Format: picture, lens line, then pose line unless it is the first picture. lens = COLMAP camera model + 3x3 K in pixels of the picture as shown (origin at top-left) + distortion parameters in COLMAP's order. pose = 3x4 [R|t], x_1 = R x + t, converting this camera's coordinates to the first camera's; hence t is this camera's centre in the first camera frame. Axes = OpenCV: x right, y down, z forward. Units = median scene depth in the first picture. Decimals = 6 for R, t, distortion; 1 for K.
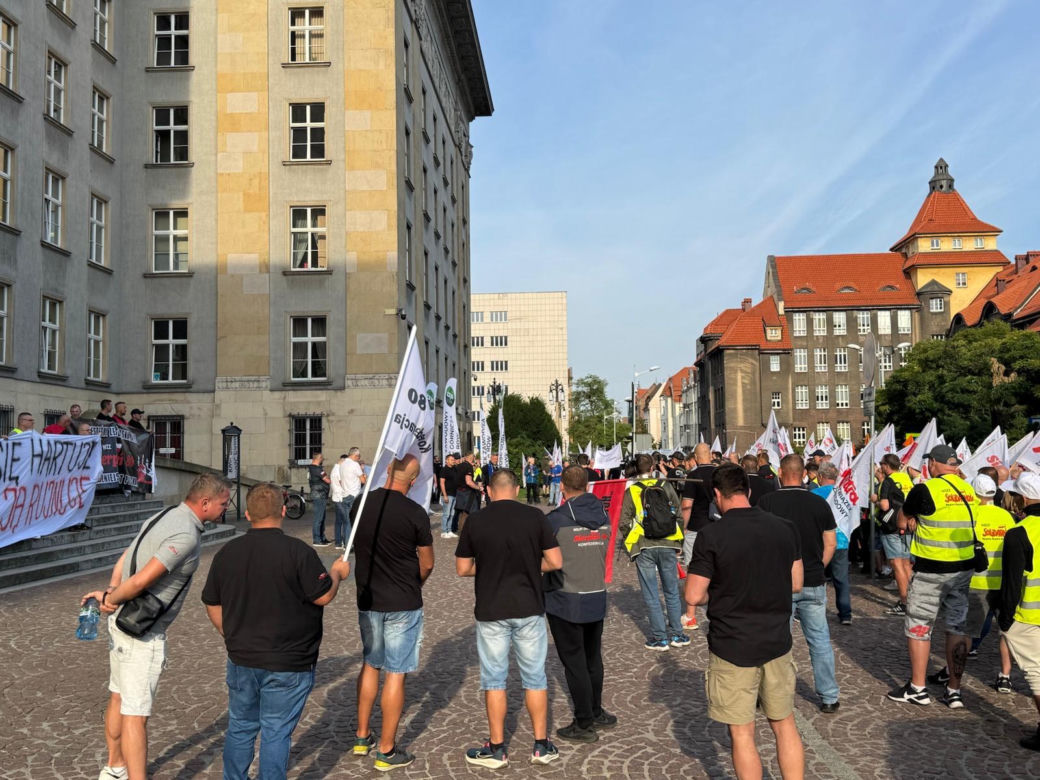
lens RADIAL K [[926.3, 0, 507.9], [0, 926.3, 384.3], [0, 0, 1]] dist [0.077776, -0.140505]
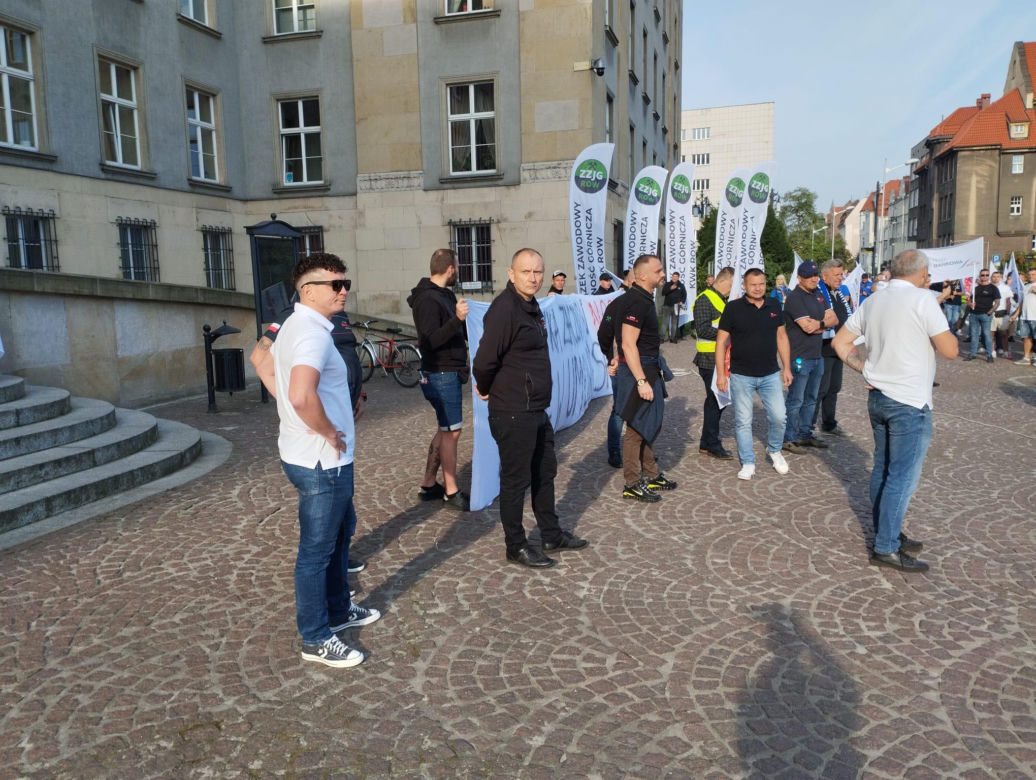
lens RADIAL K [[727.7, 0, 518.0], [0, 727.7, 390.0], [0, 0, 1]] dist [0.038493, -0.004298]
pose [[0.972829, 0.023257, -0.230354, -0.040550], [0.030727, 0.973172, 0.228019, 0.031086], [0.229477, -0.228902, 0.946015, 0.411347]]
